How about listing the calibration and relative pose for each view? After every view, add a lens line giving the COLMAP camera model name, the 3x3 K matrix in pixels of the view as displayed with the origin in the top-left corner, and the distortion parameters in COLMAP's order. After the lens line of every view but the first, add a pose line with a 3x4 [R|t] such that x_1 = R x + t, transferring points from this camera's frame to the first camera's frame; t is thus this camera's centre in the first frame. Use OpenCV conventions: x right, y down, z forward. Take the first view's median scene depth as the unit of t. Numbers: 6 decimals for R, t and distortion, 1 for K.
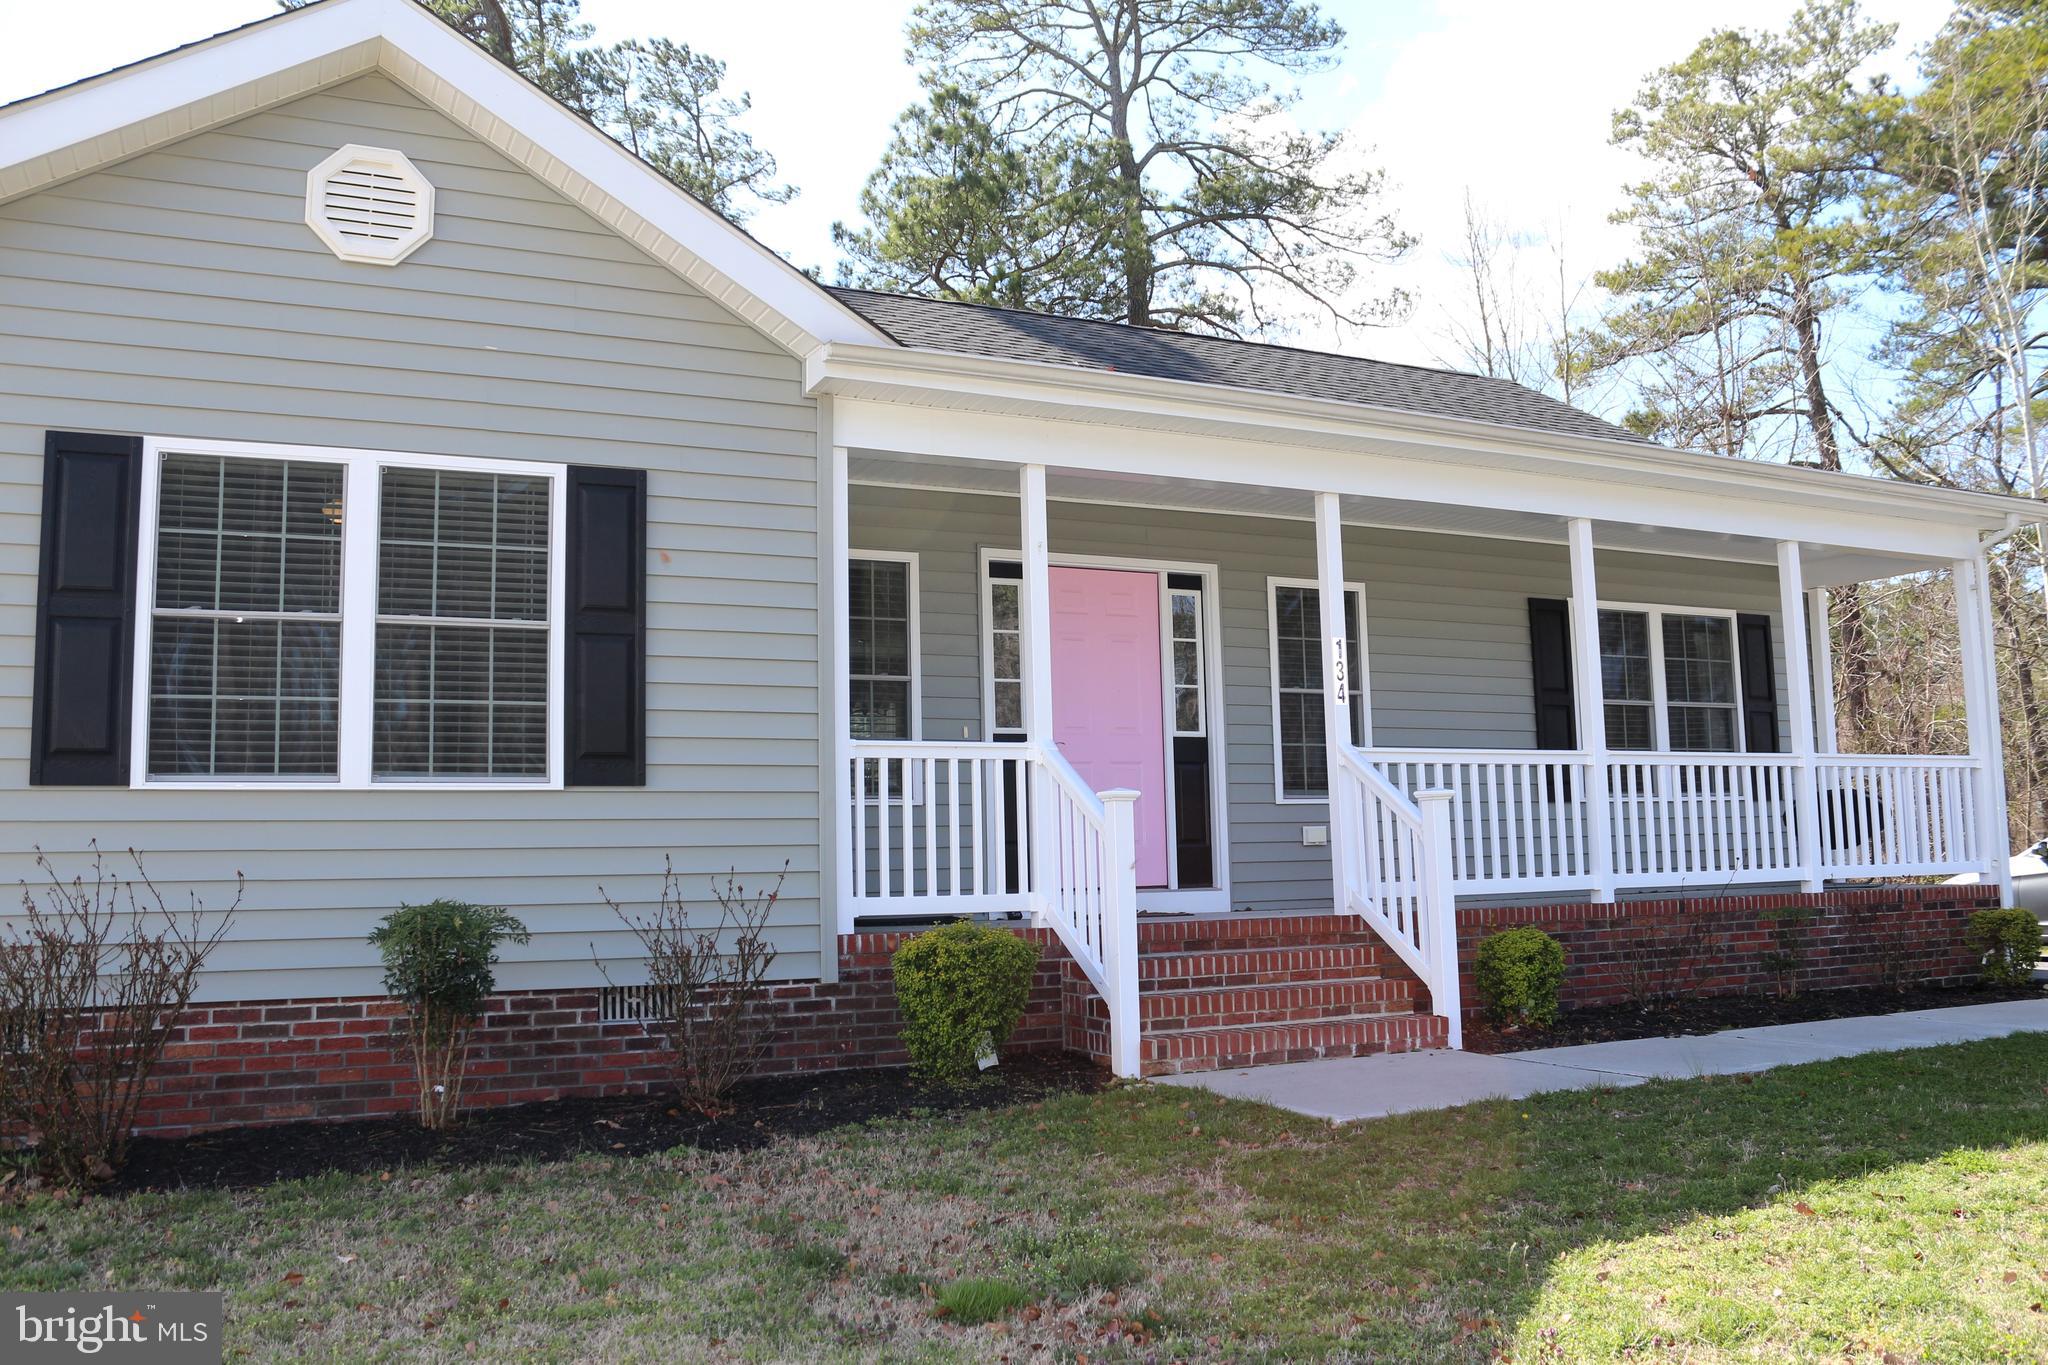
lens RADIAL K [[1689.1, 0, 1011.8], [0, 1689.1, 684.2], [0, 0, 1]] dist [-0.172943, 0.162203]
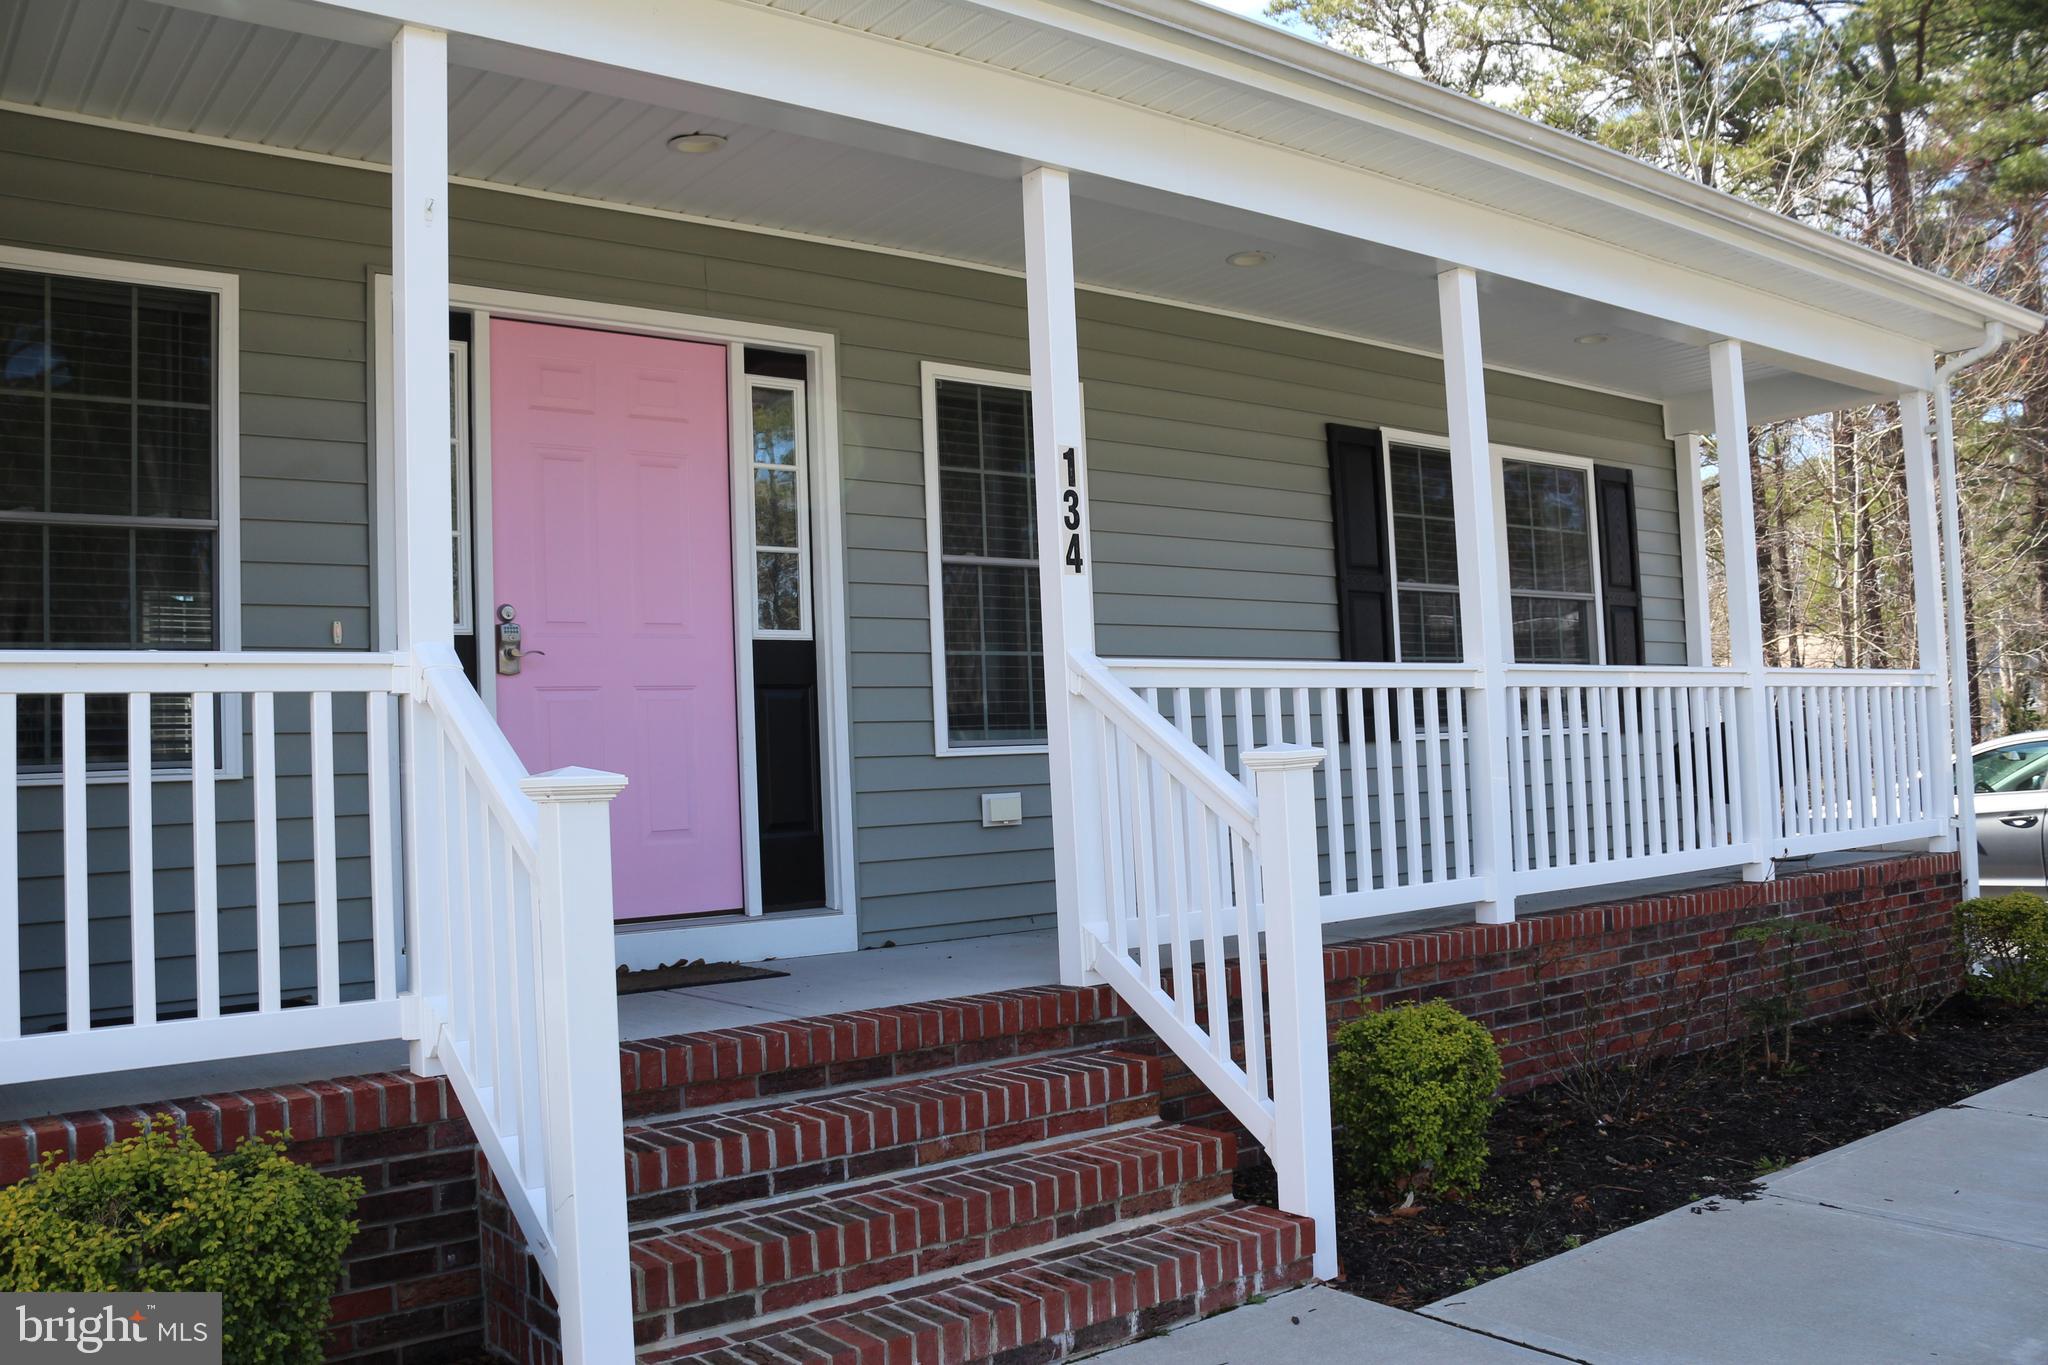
lens RADIAL K [[1689.1, 0, 1011.8], [0, 1689.1, 684.2], [0, 0, 1]] dist [-0.172943, 0.162203]
pose [[0.975857, -0.007678, 0.218274, 0.071080], [-0.004386, 0.998491, 0.054731, 0.018653], [-0.218365, -0.054367, 0.974352, 0.542897]]
